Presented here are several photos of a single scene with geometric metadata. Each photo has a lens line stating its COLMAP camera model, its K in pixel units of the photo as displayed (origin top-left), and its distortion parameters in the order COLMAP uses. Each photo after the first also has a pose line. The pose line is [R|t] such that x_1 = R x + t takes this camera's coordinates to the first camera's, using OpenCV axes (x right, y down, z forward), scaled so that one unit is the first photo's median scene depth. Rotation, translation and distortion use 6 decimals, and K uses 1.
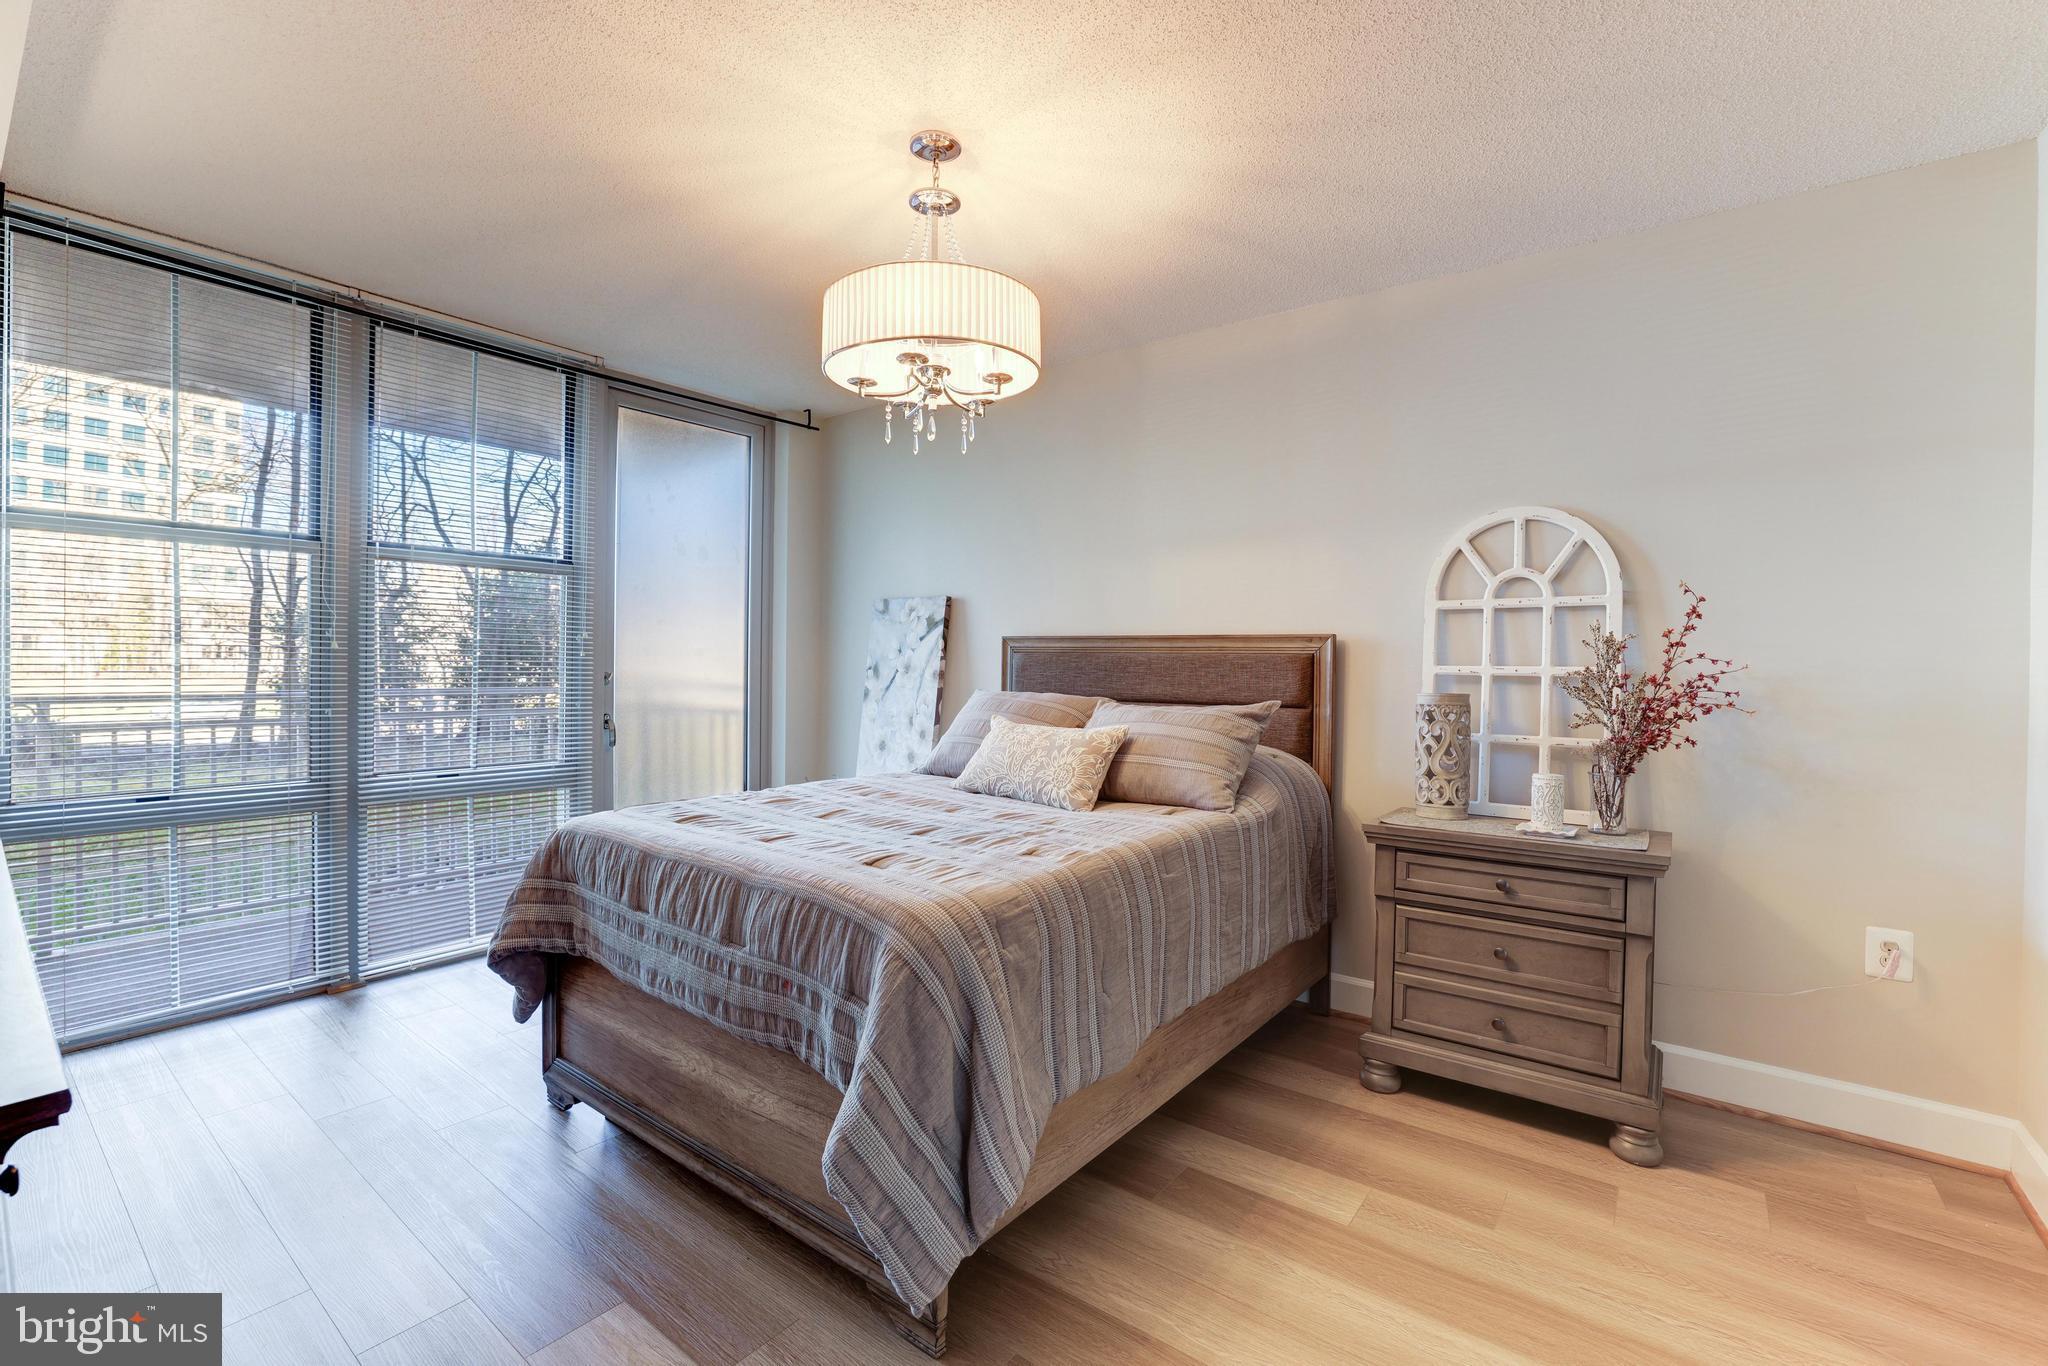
lens RADIAL K [[879.8, 0, 1026.4], [0, 879.8, 670.6], [0, 0, 1]] dist [-0.042396, 0.013595]
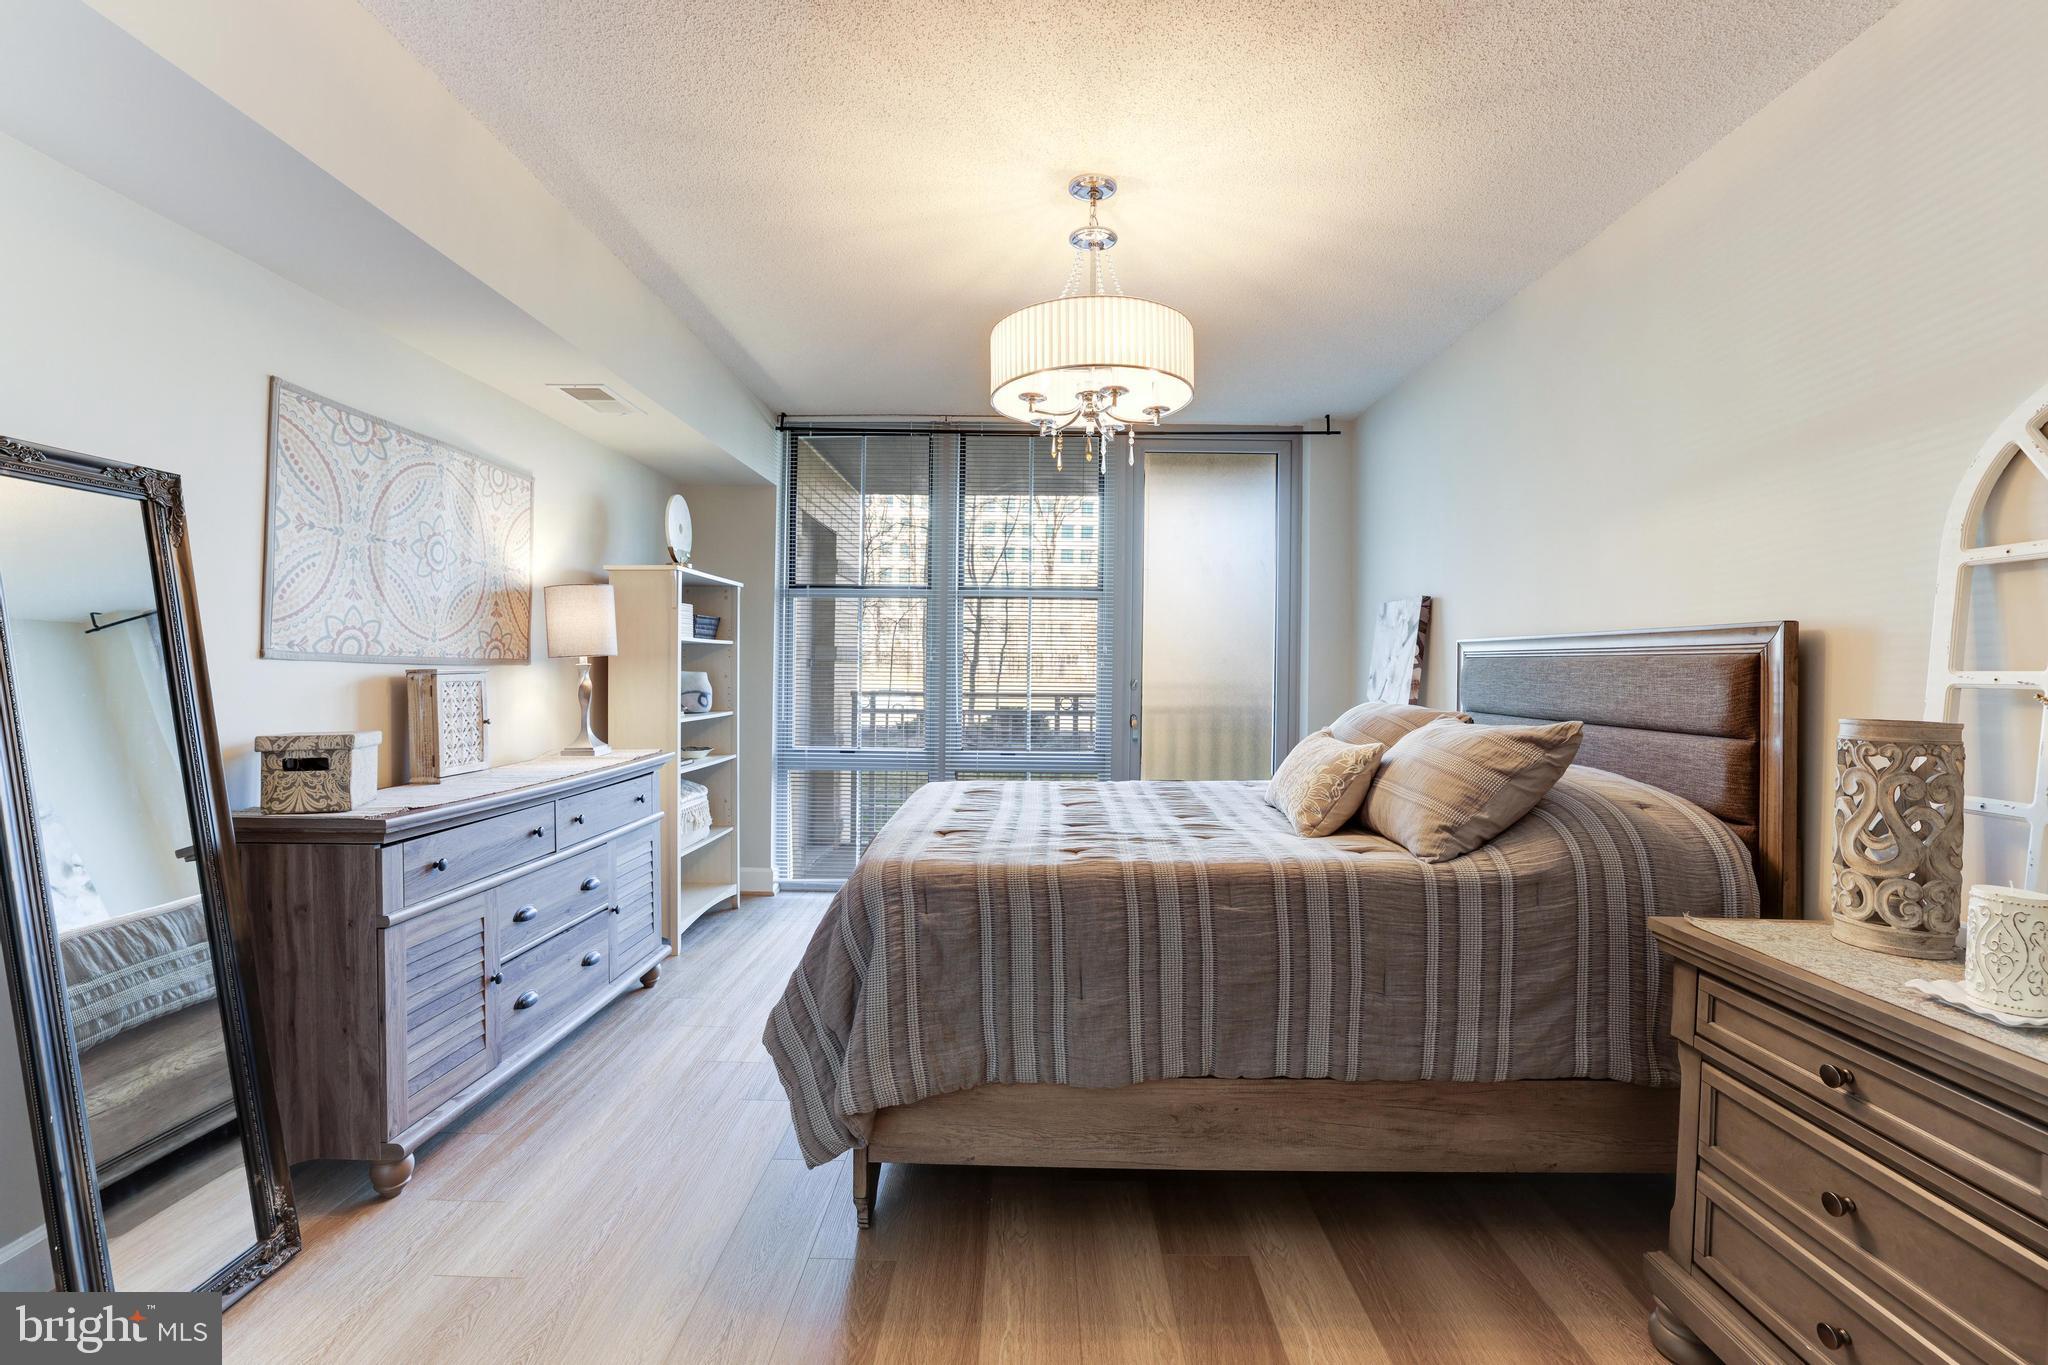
lens RADIAL K [[879.8, 0, 1026.4], [0, 879.8, 670.1], [0, 0, 1]] dist [-0.042396, 0.013595]
pose [[0.602911, -0.002362, -0.797805, 0.568107], [-0.010178, 0.999891, -0.010652, 0.005360], [0.797744, 0.014542, 0.602821, 0.237166]]
